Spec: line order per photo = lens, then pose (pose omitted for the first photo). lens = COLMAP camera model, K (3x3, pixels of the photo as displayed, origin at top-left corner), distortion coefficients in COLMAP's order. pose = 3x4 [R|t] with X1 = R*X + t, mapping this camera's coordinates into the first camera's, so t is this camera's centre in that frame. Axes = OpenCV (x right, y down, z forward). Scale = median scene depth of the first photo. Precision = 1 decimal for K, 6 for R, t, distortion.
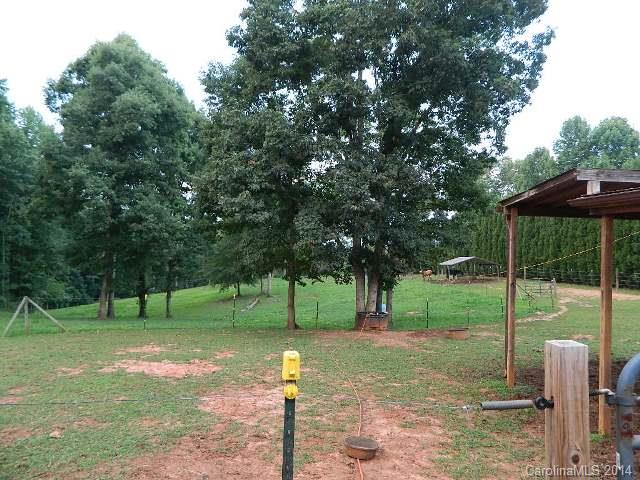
lens RADIAL K [[472.2, 0, 319.9], [0, 472.2, 239.6], [0, 0, 1]] dist [-0.014300, -0.001365]
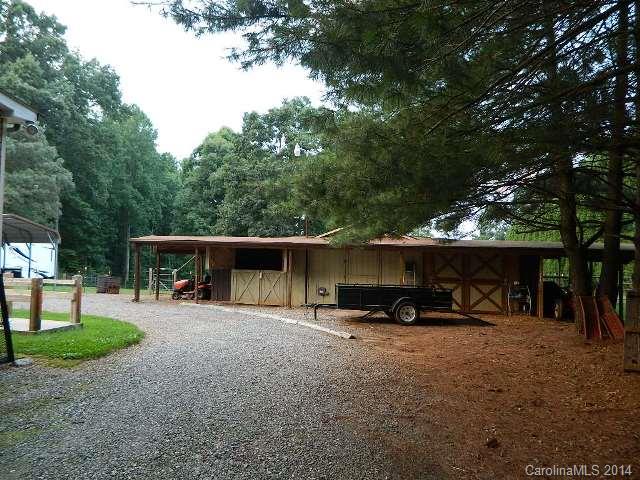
lens RADIAL K [[472.2, 0, 320.2], [0, 472.2, 241.5], [0, 0, 1]] dist [-0.014300, -0.001365]
pose [[0.952142, -0.005587, -0.305604, 0.485801], [-0.001939, 0.999702, -0.024315, -0.001503], [0.305649, 0.023744, 0.951848, -0.547037]]
